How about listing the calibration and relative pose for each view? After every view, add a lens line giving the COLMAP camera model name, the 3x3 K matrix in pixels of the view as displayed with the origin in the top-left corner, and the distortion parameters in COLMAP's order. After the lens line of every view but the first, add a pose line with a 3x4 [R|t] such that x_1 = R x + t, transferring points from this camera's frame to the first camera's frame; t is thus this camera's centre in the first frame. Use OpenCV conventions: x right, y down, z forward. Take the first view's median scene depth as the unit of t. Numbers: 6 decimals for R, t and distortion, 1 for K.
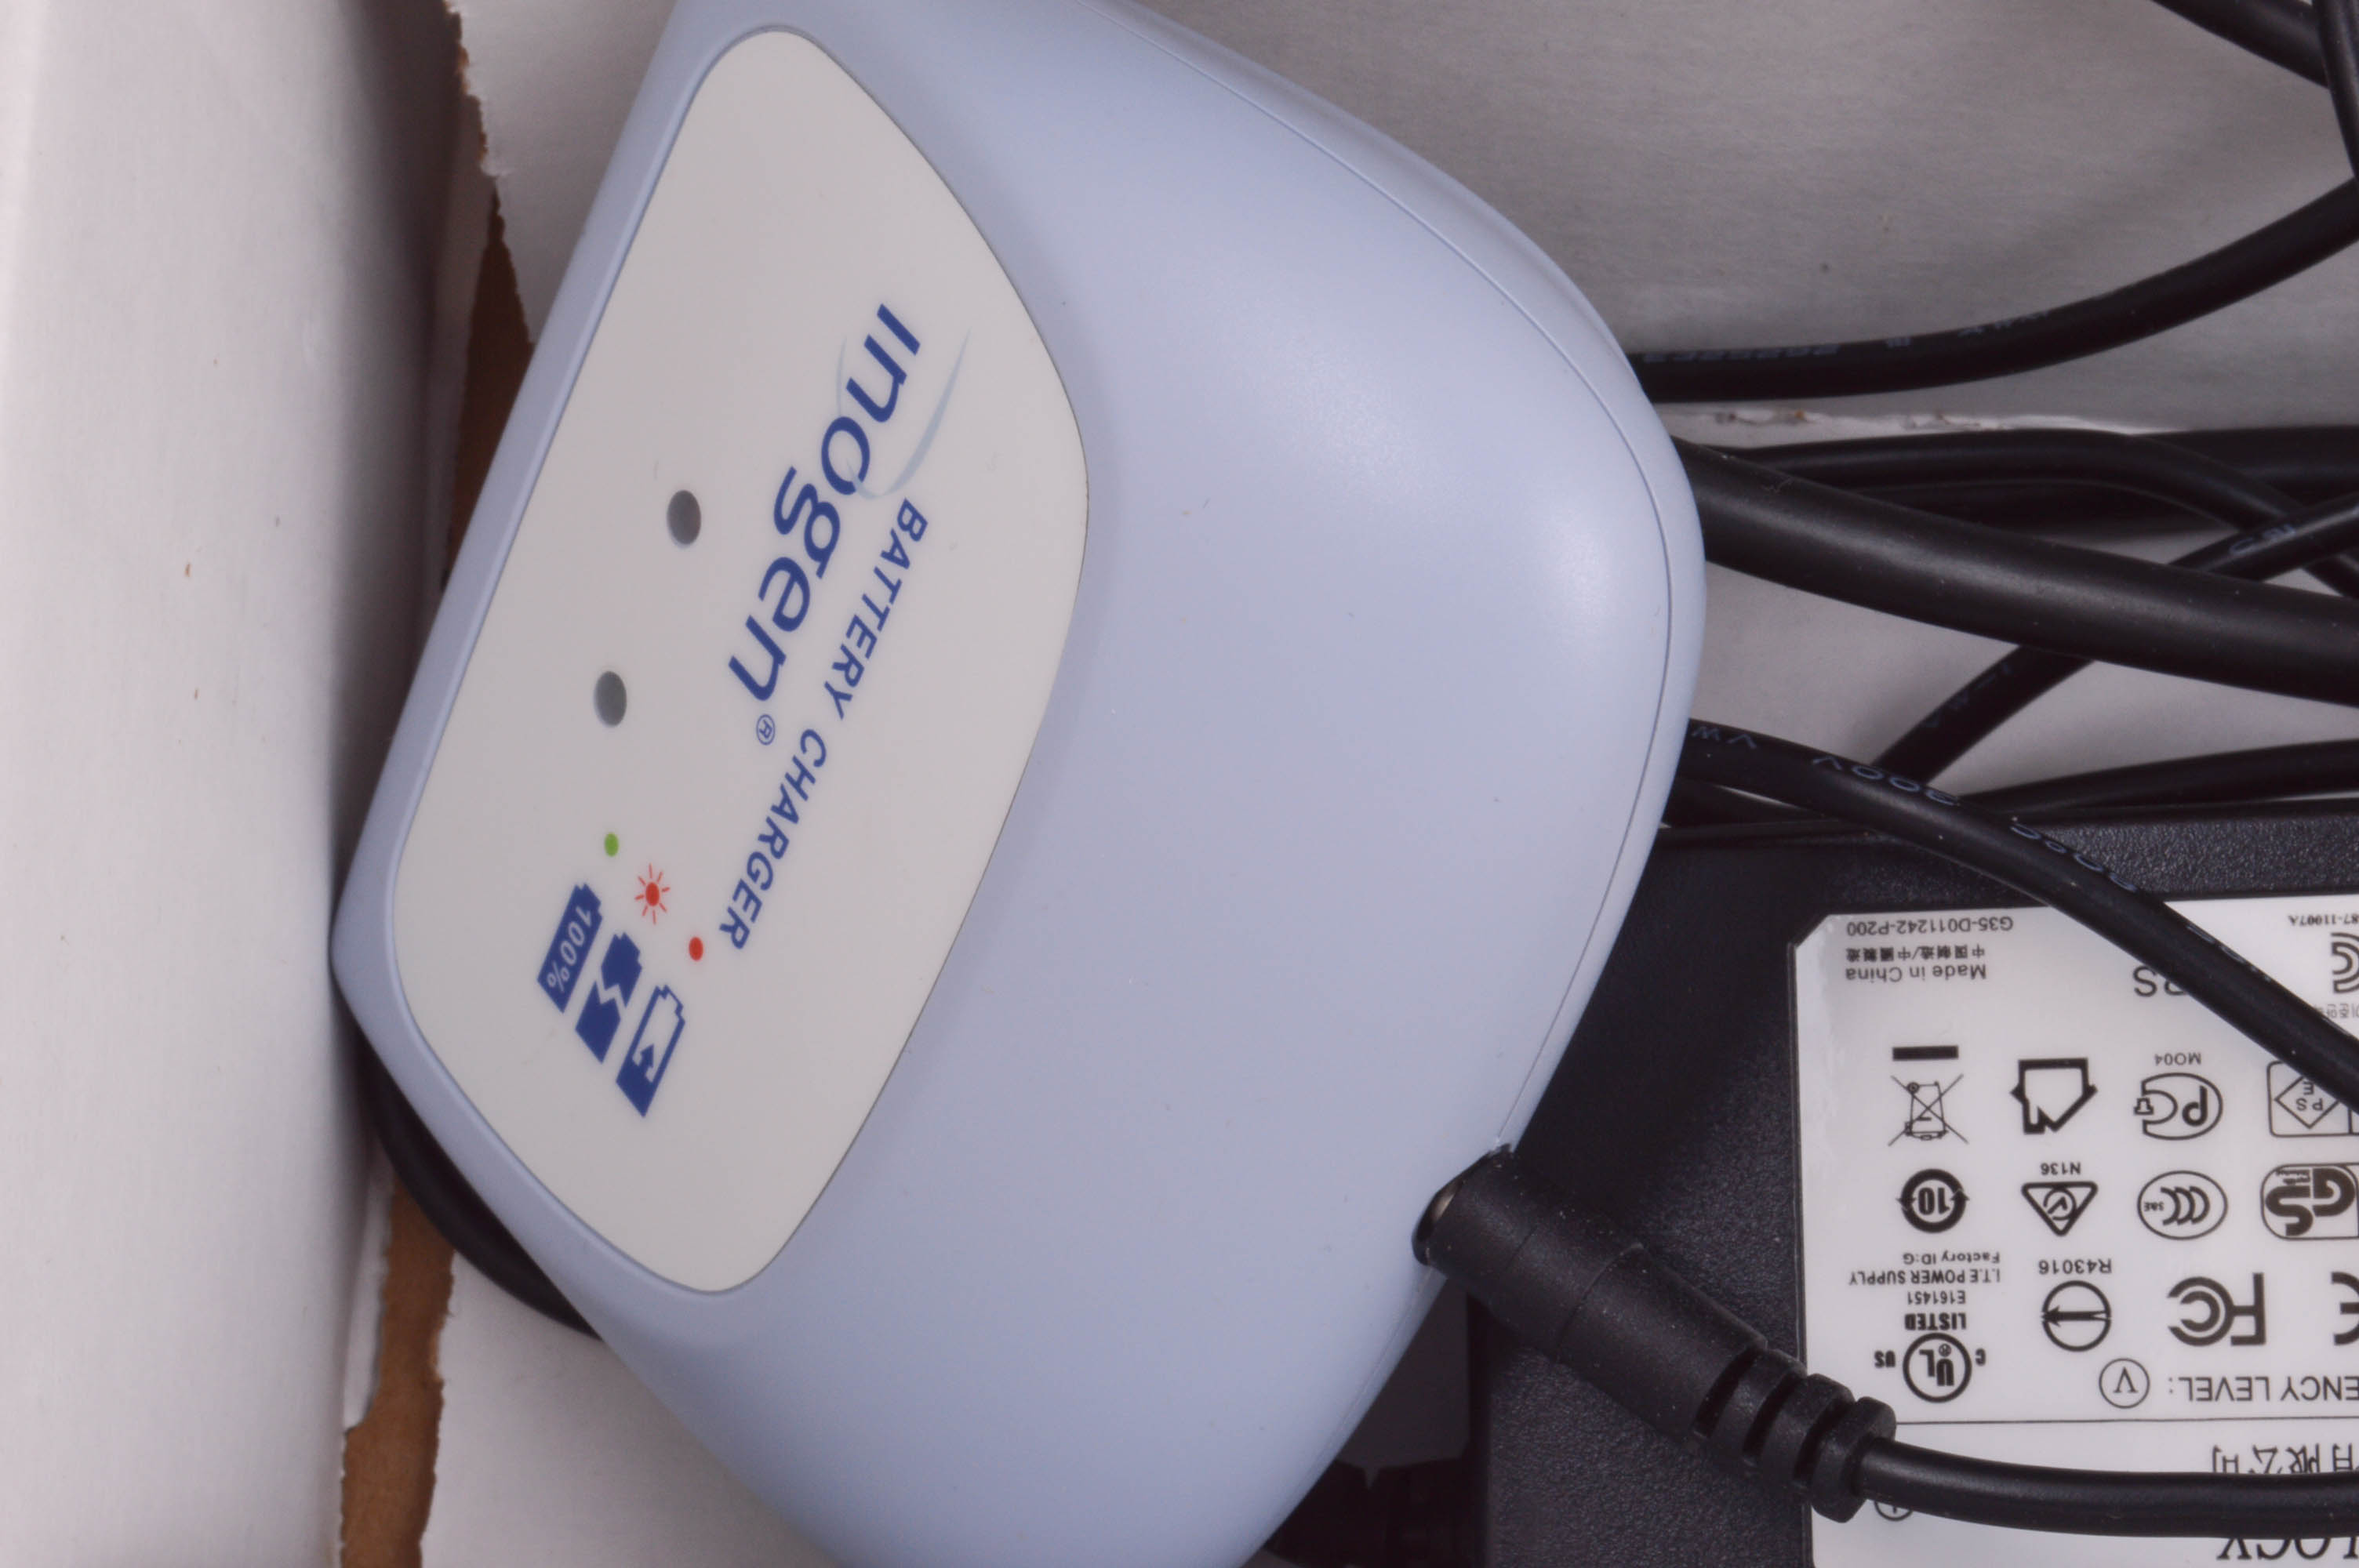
lens RADIAL K [[5213.8, 0, 1179.5], [0, 5213.8, 784.0], [0, 0, 1]] dist [0.039238, 0.225222]
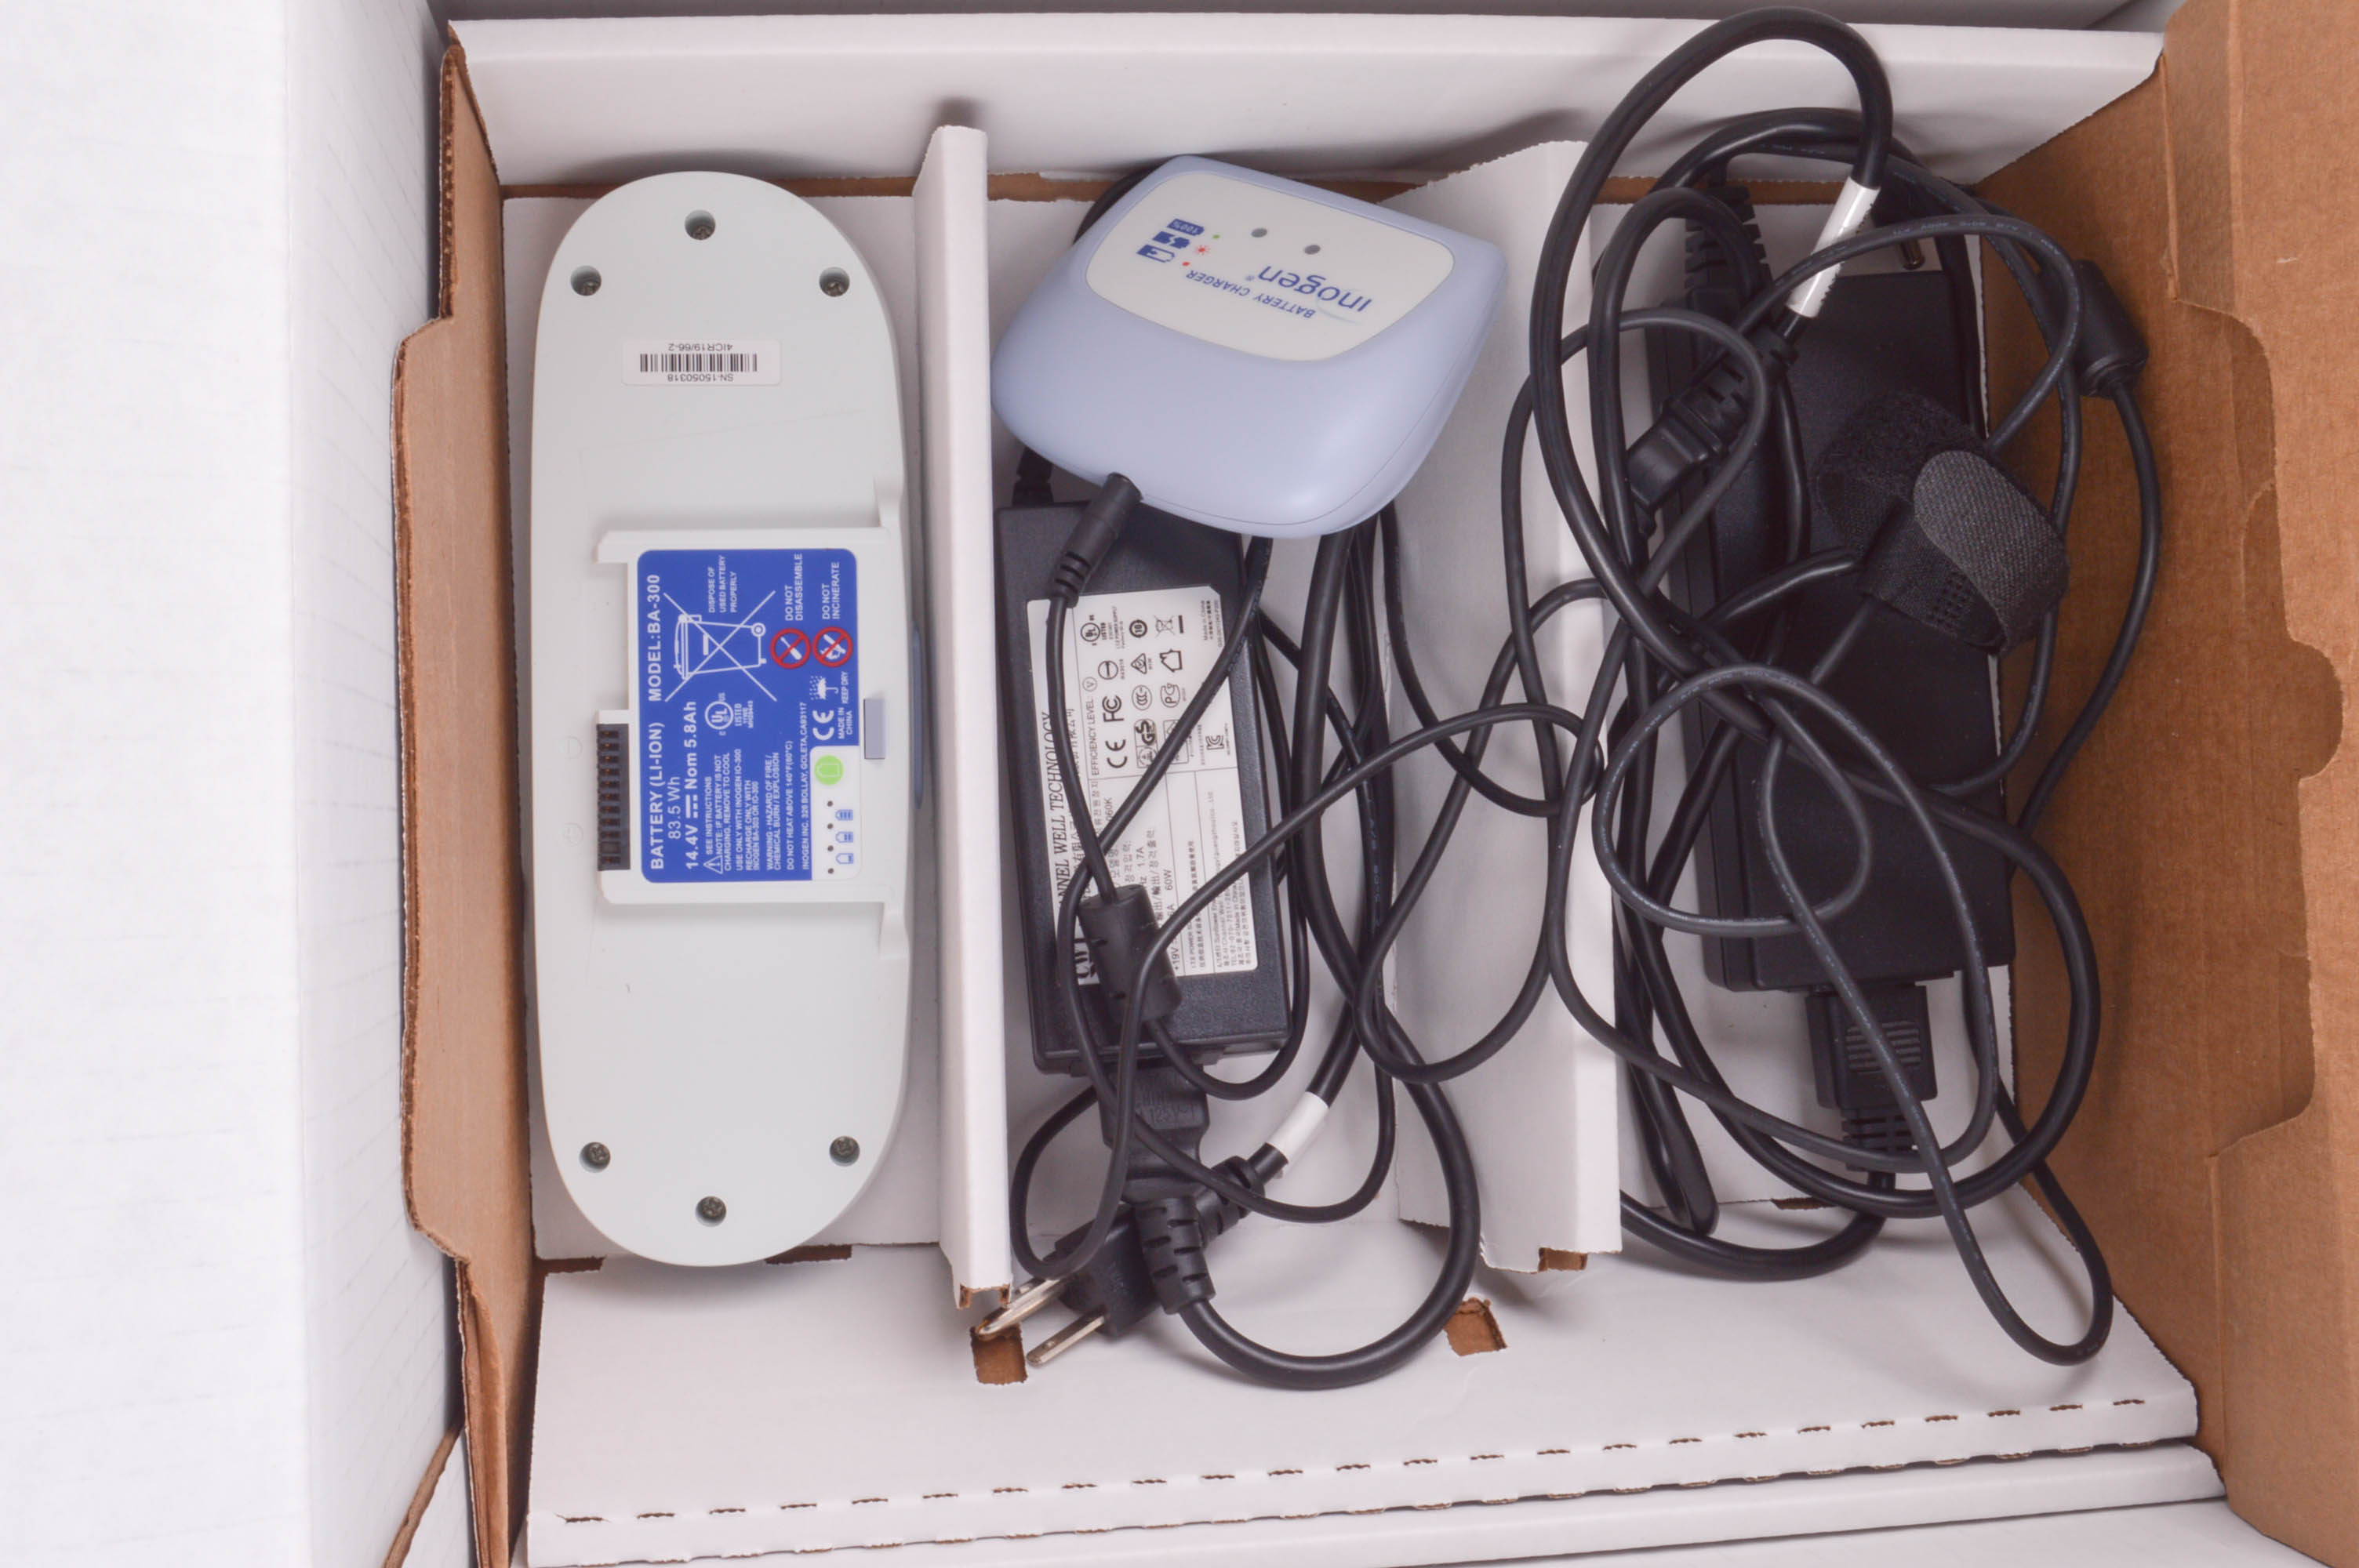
lens RADIAL K [[3408.2, 0, 1179.5], [0, 3408.2, 784.0], [0, 0, 1]] dist [-0.026992, -0.008985]
pose [[0.073463, 0.996911, 0.027772, 0.186986], [-0.993065, 0.070560, 0.094041, -0.152084], [0.091791, -0.034488, 0.995181, -1.244882]]
